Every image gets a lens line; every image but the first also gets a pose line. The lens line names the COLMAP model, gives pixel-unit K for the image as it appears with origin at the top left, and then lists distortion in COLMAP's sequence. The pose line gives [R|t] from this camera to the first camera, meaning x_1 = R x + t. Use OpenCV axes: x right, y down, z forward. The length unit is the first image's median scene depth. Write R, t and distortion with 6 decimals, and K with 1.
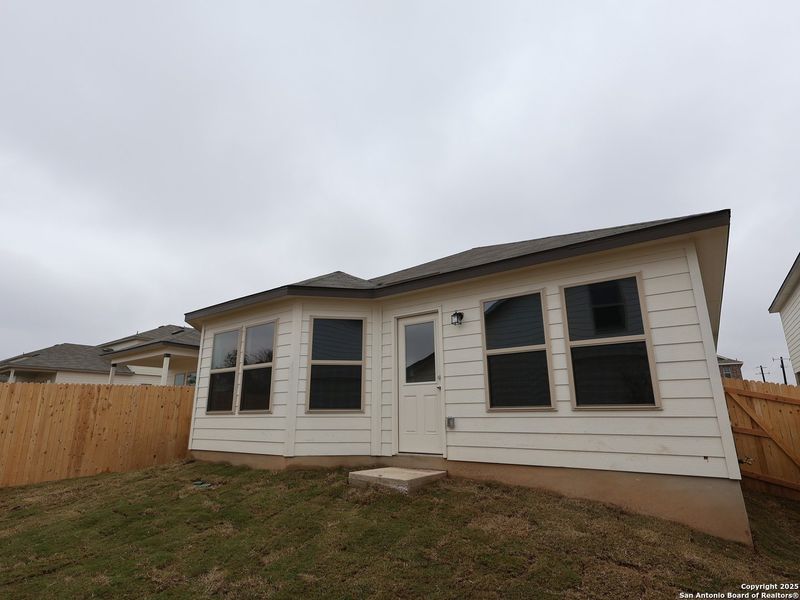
lens RADIAL K [[419.5, 0, 399.6], [0, 419.5, 296.6], [0, 0, 1]] dist [-0.002235, 0.001784]
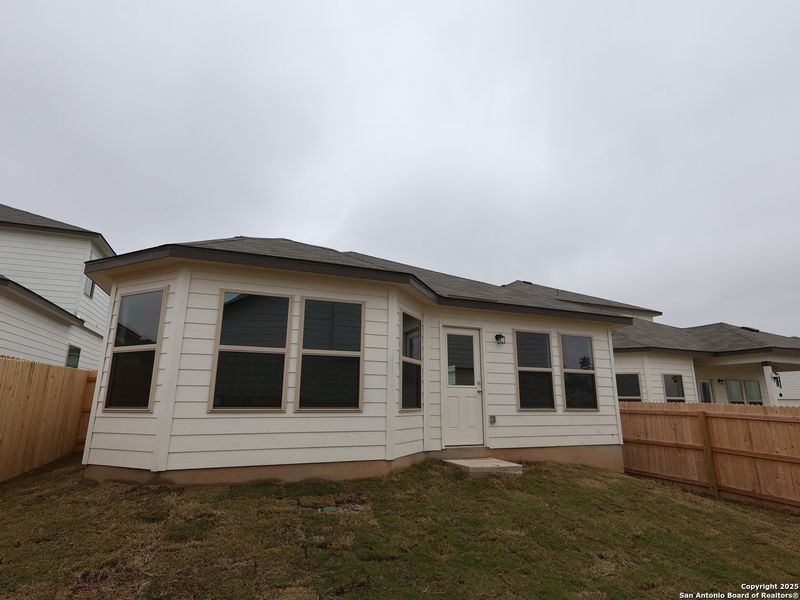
lens RADIAL K [[419.5, 0, 401.1], [0, 419.5, 302.8], [0, 0, 1]] dist [-0.002235, 0.001784]
pose [[0.530605, 0.217503, 0.819238, -1.170367], [-0.228270, 0.967476, -0.109013, 0.162120], [-0.816303, -0.129164, 0.562997, 0.567332]]
